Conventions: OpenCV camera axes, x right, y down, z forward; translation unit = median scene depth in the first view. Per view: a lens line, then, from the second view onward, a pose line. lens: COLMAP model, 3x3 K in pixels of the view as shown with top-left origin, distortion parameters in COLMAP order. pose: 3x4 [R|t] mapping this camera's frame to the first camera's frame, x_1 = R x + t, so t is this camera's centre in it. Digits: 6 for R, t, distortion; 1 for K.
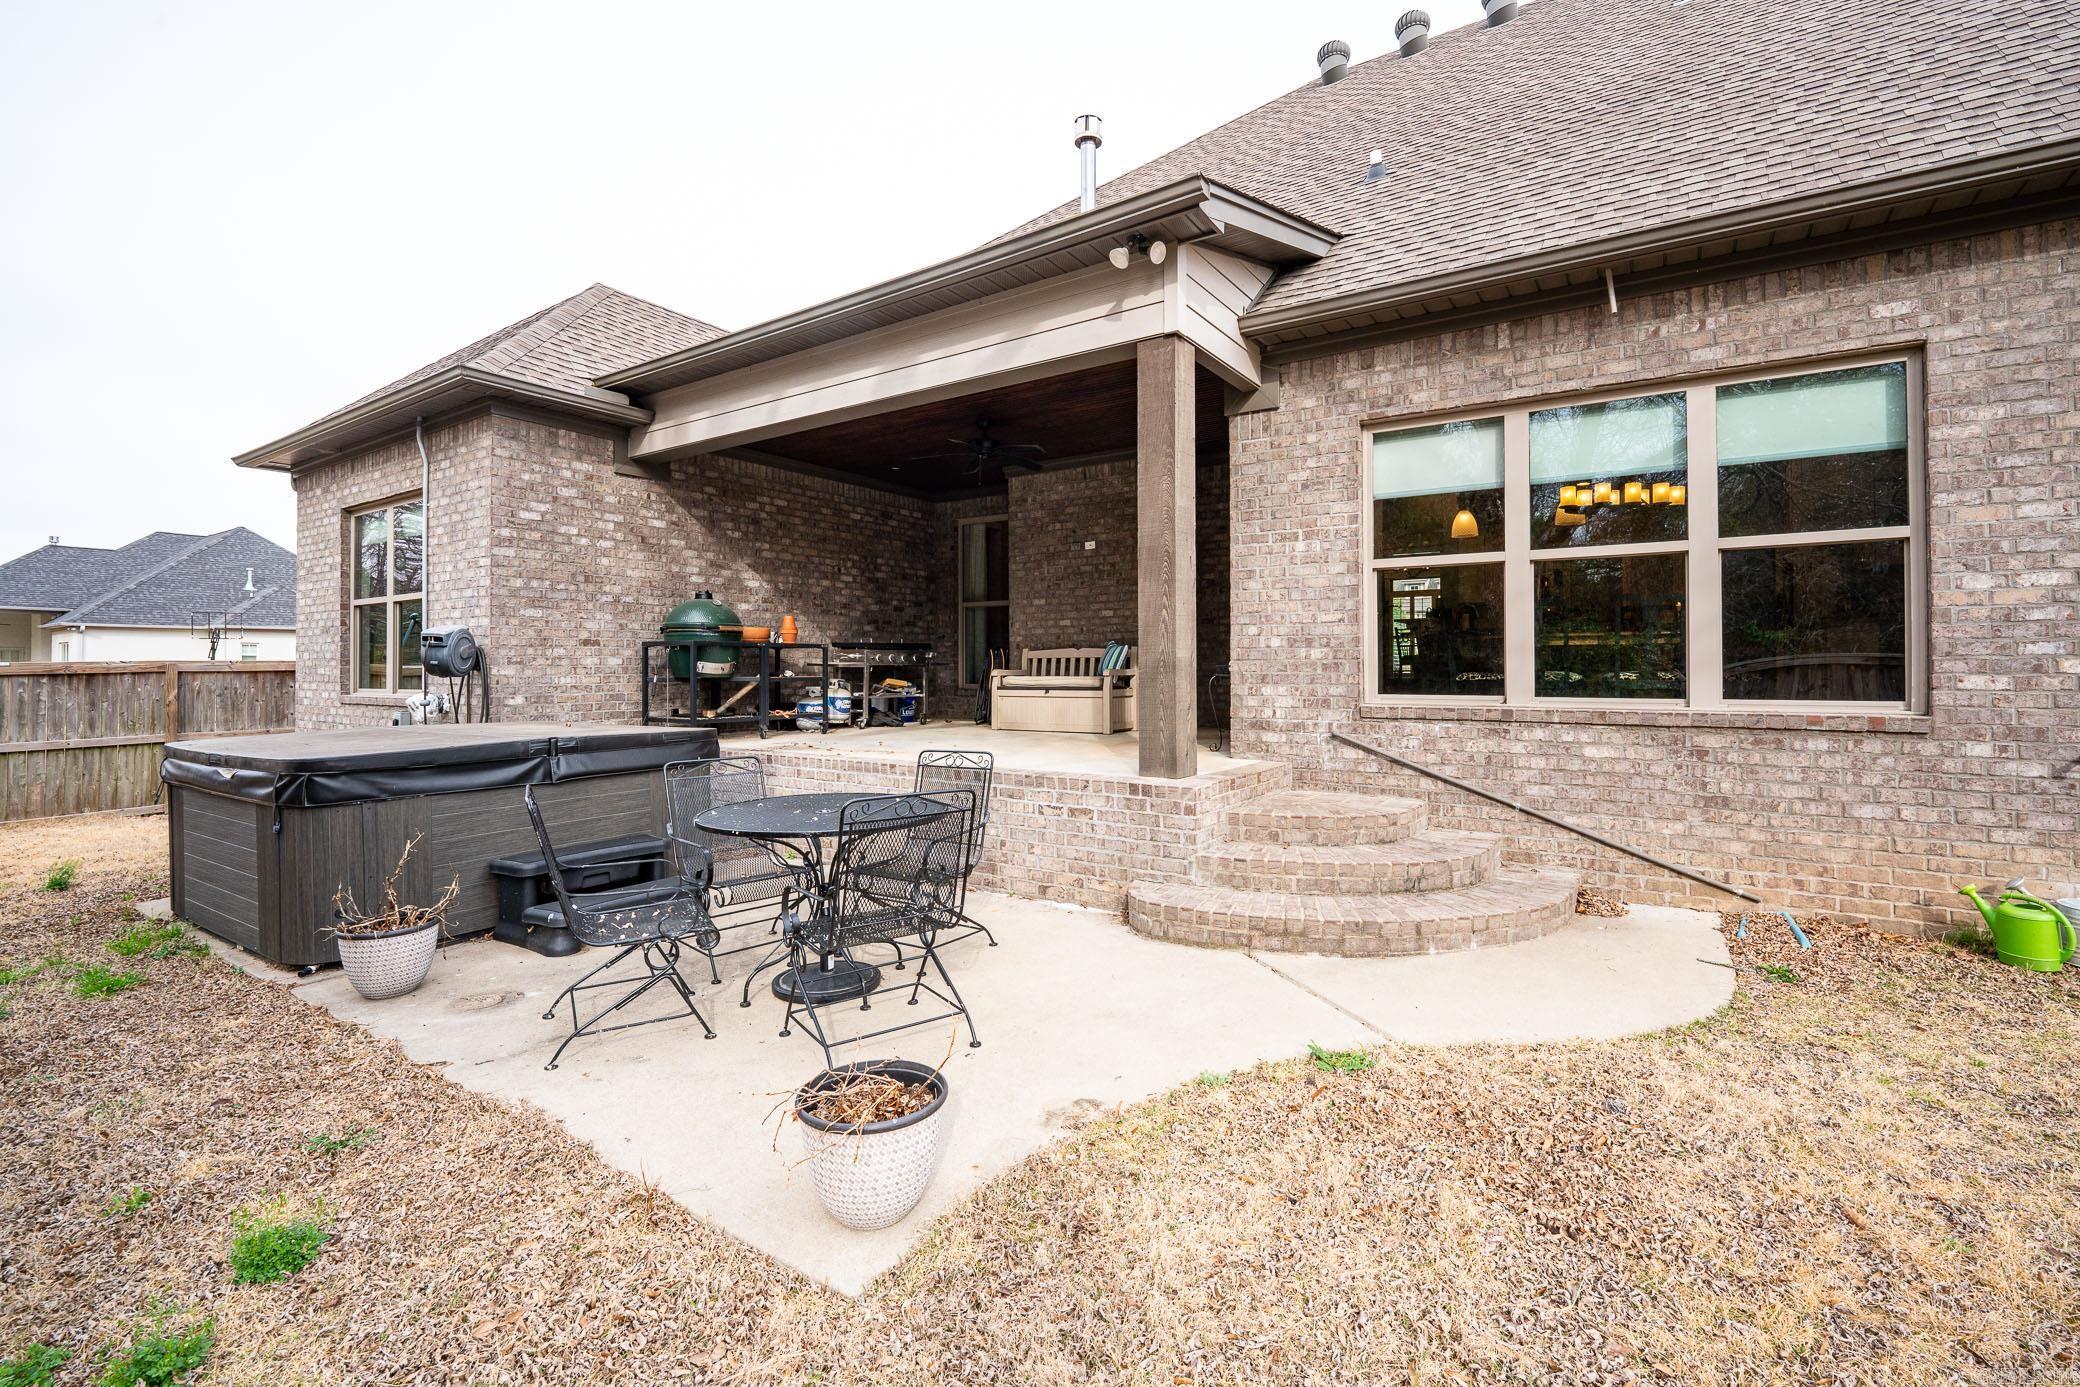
lens RADIAL K [[905.1, 0, 1042.0], [0, 905.1, 666.4], [0, 0, 1]] dist [-0.004262, -0.000608]
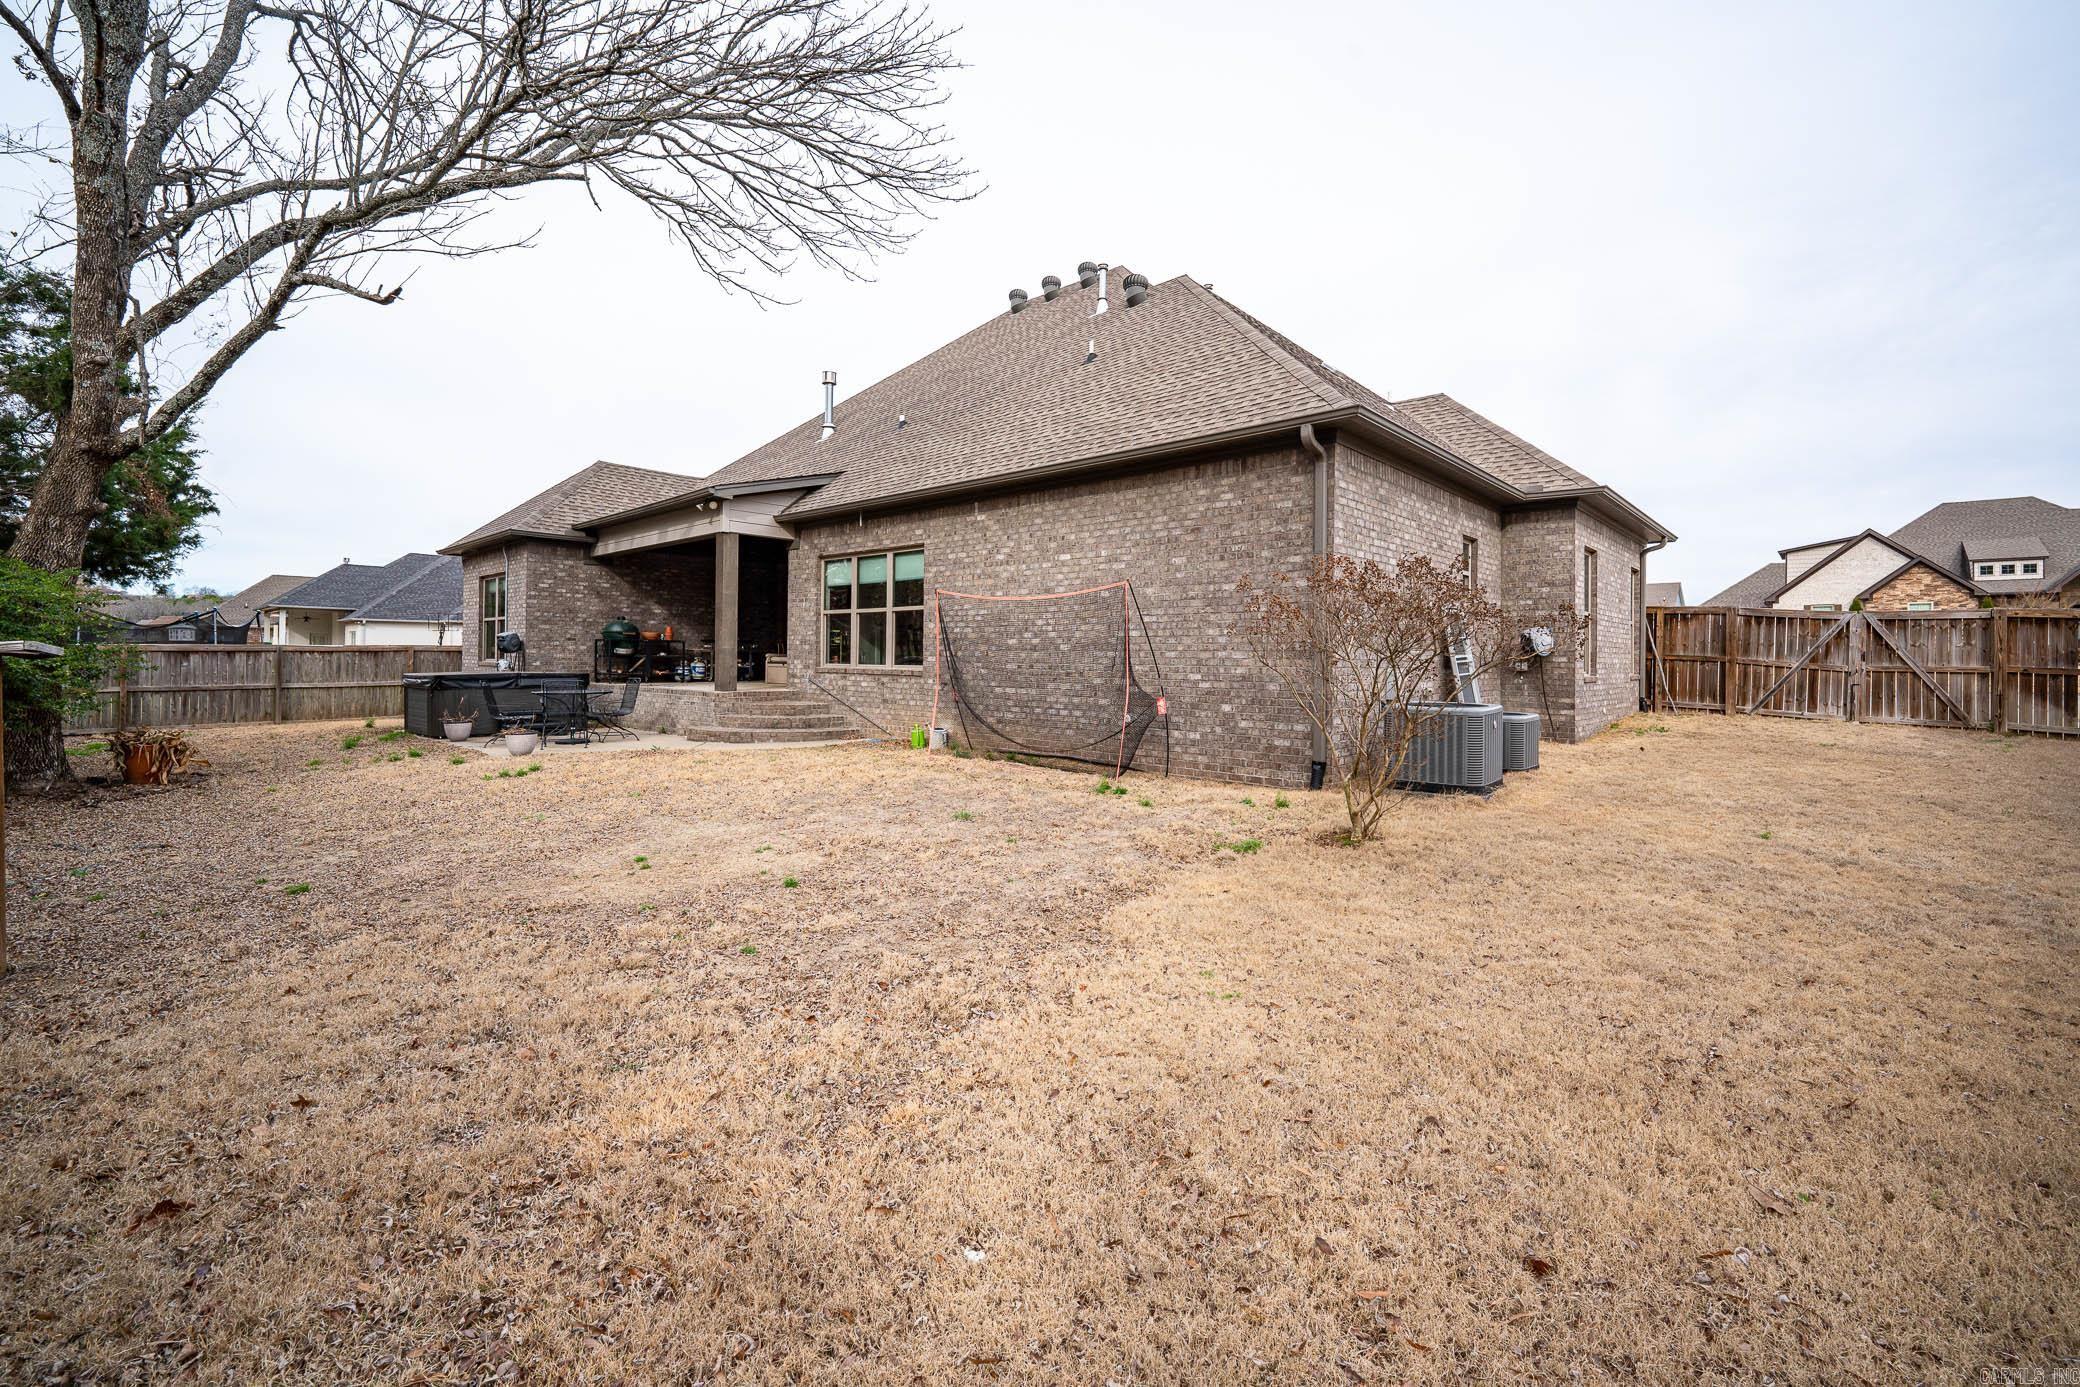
lens RADIAL K [[871.6, 0, 1039.7], [0, 871.6, 654.4], [0, 0, 1]] dist [0.000408, 0.000020]
pose [[0.988381, 0.011323, -0.151577, 0.963140], [-0.011781, 0.999928, -0.002125, 0.002402], [0.151542, 0.003887, 0.988443, -0.956378]]
